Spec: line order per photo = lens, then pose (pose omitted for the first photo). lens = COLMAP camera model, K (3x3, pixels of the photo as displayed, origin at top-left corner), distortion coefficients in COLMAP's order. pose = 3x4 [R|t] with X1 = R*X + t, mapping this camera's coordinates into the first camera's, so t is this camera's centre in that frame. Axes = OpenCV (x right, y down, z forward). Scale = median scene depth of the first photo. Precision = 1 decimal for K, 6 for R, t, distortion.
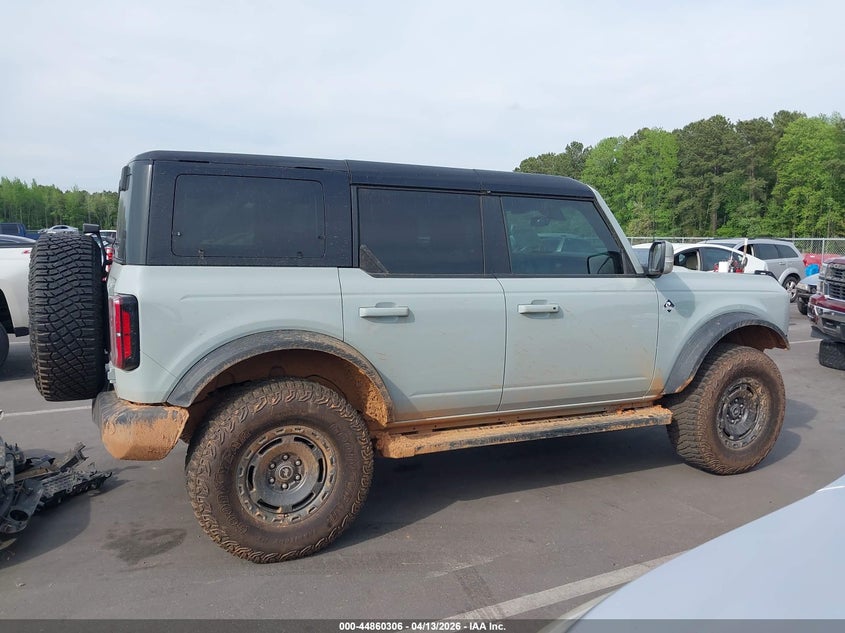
lens RADIAL K [[816.2, 0, 422.5], [0, 816.2, 316.5], [0, 0, 1]] dist [0.000620, -0.000761]
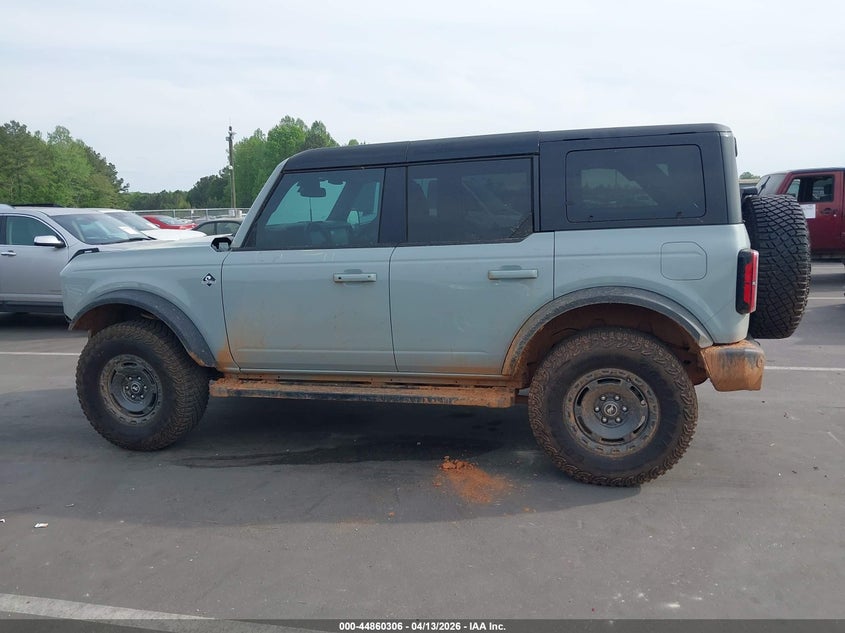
lens RADIAL K [[669.7, 0, 421.2], [0, 669.7, 304.9], [0, 0, 1]] dist [0.016466, 0.010408]
pose [[0.725777, 0.050501, -0.686074, 0.621978], [-0.011949, 0.998077, 0.060826, -0.020883], [0.687826, -0.035948, 0.724985, 0.350410]]
